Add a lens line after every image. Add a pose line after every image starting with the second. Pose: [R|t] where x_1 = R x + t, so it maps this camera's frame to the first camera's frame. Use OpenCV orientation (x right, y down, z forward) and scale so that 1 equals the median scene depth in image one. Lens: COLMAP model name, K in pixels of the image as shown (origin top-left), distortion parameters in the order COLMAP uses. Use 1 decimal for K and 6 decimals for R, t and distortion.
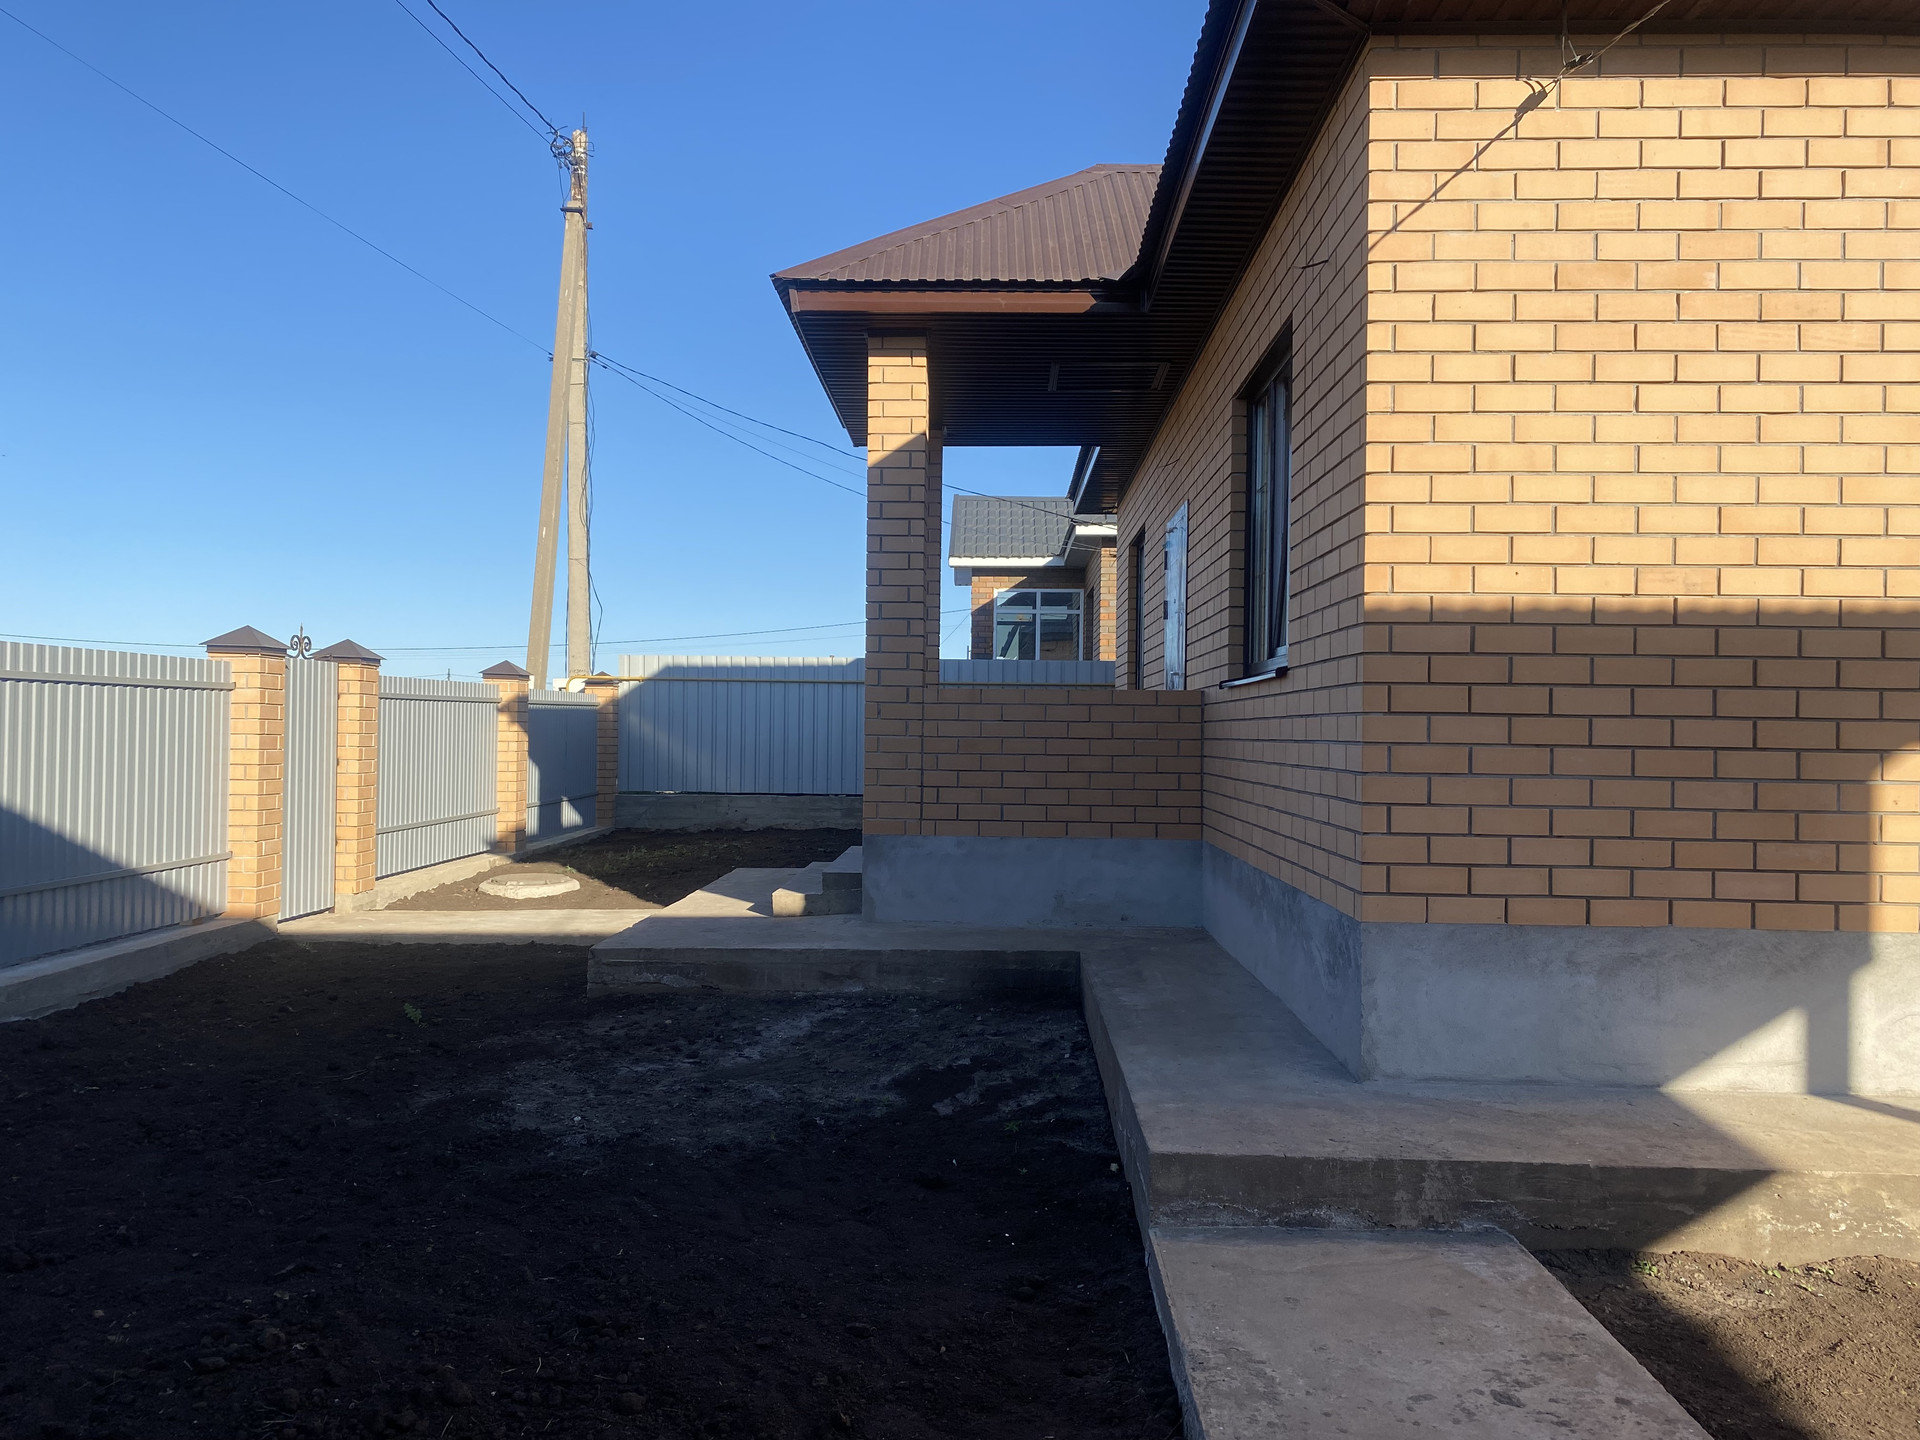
lens RADIAL K [[1444.2, 0, 931.6], [0, 1444.2, 712.0], [0, 0, 1]] dist [0.006950, 0.002224]
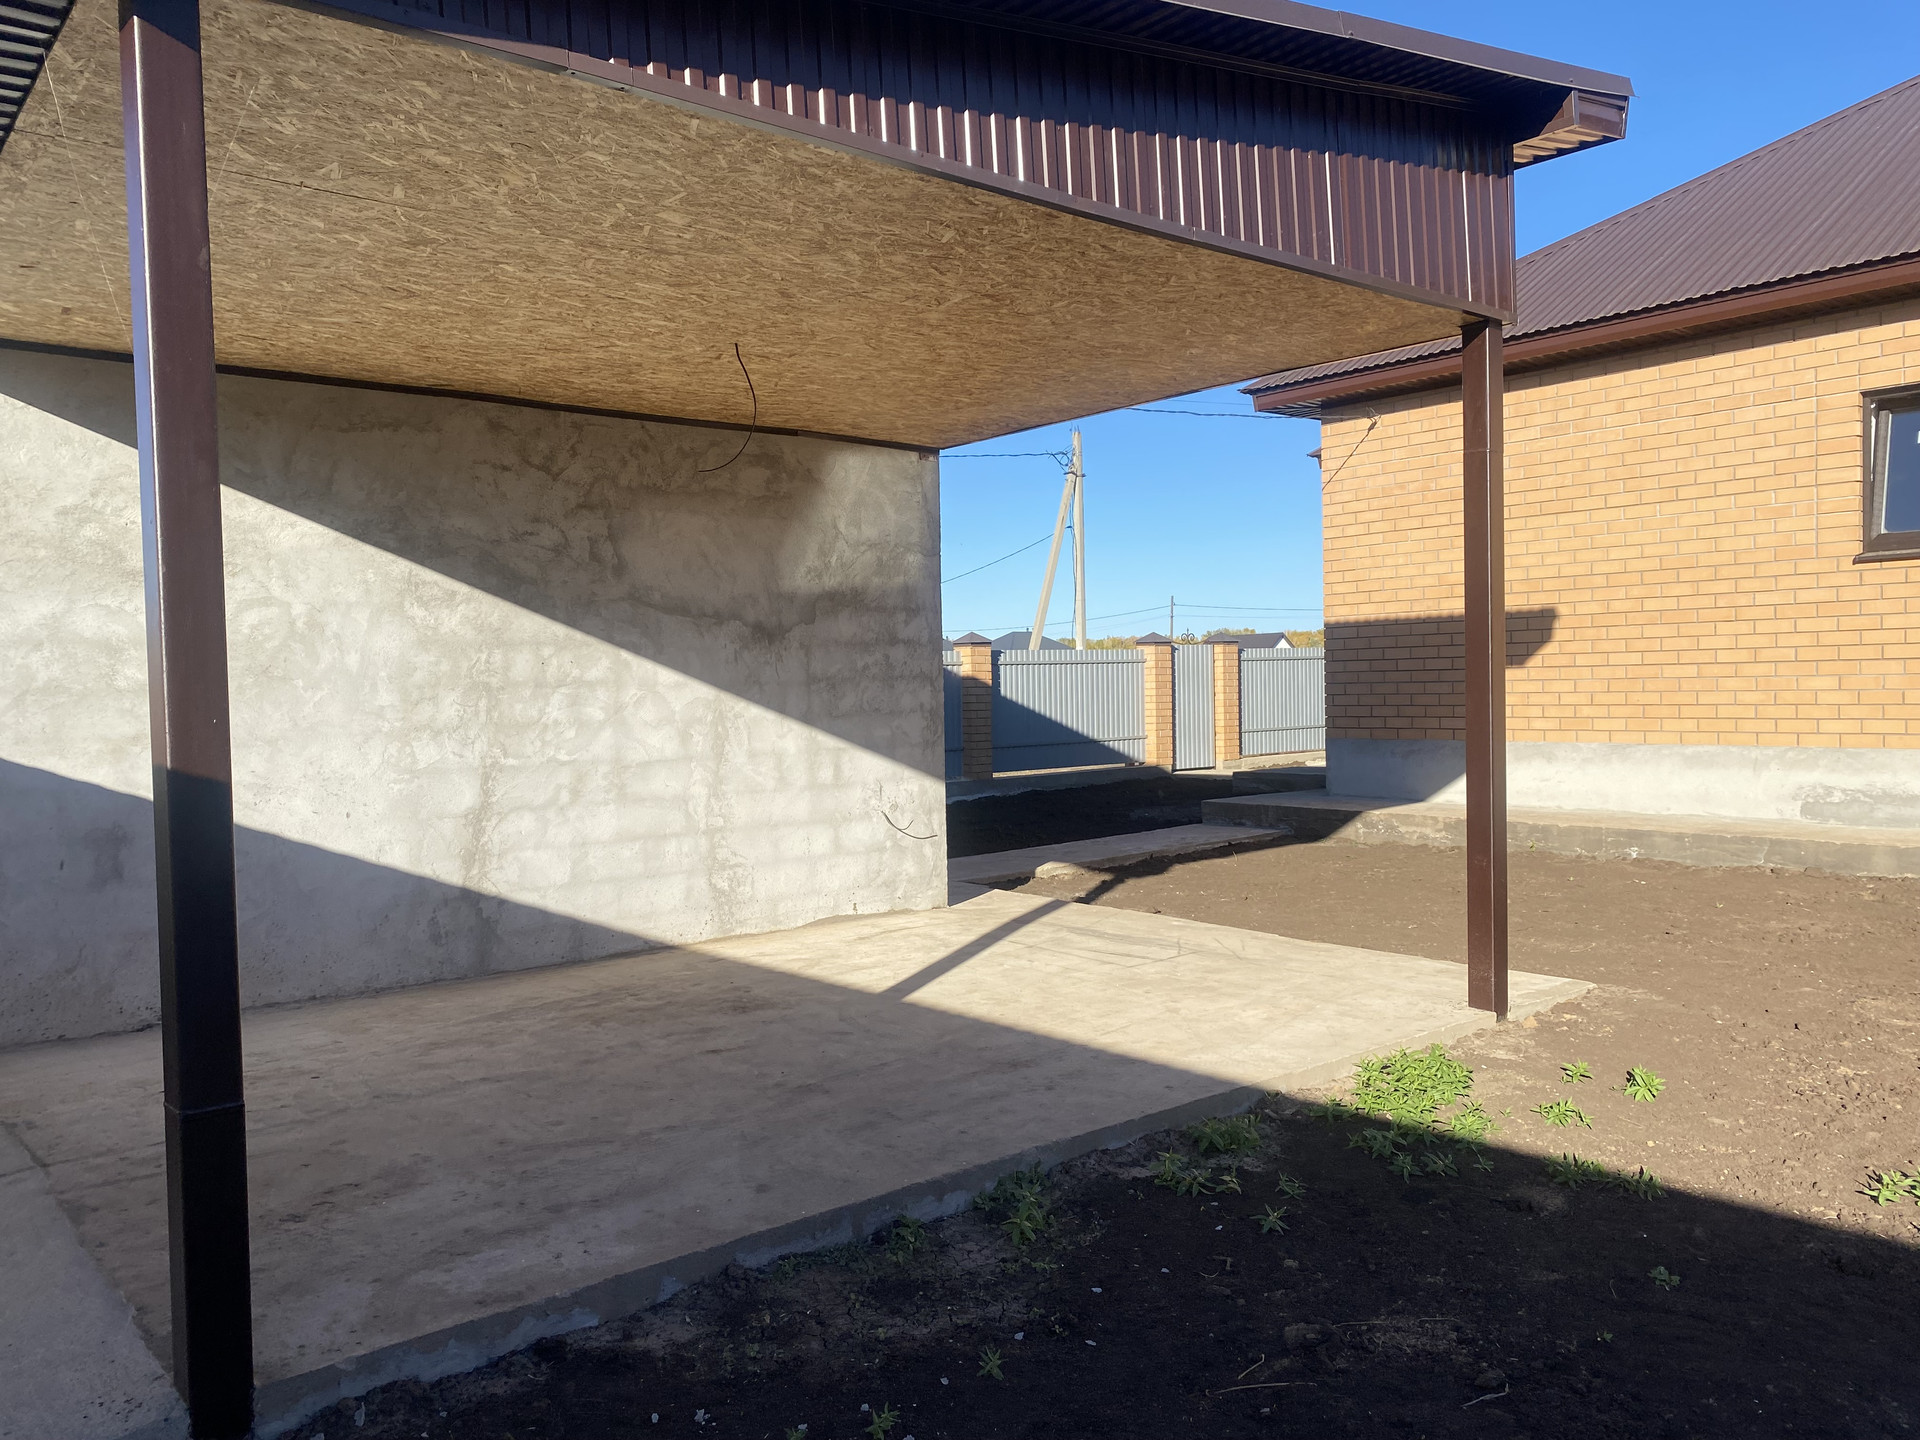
lens RADIAL K [[1444.2, 0, 931.6], [0, 1444.2, 712.0], [0, 0, 1]] dist [0.006950, 0.002224]
pose [[0.659482, -0.014565, -0.751579, 1.841665], [0.042294, 0.998947, 0.017753, 0.015807], [0.750530, -0.043495, 0.659404, -1.342994]]
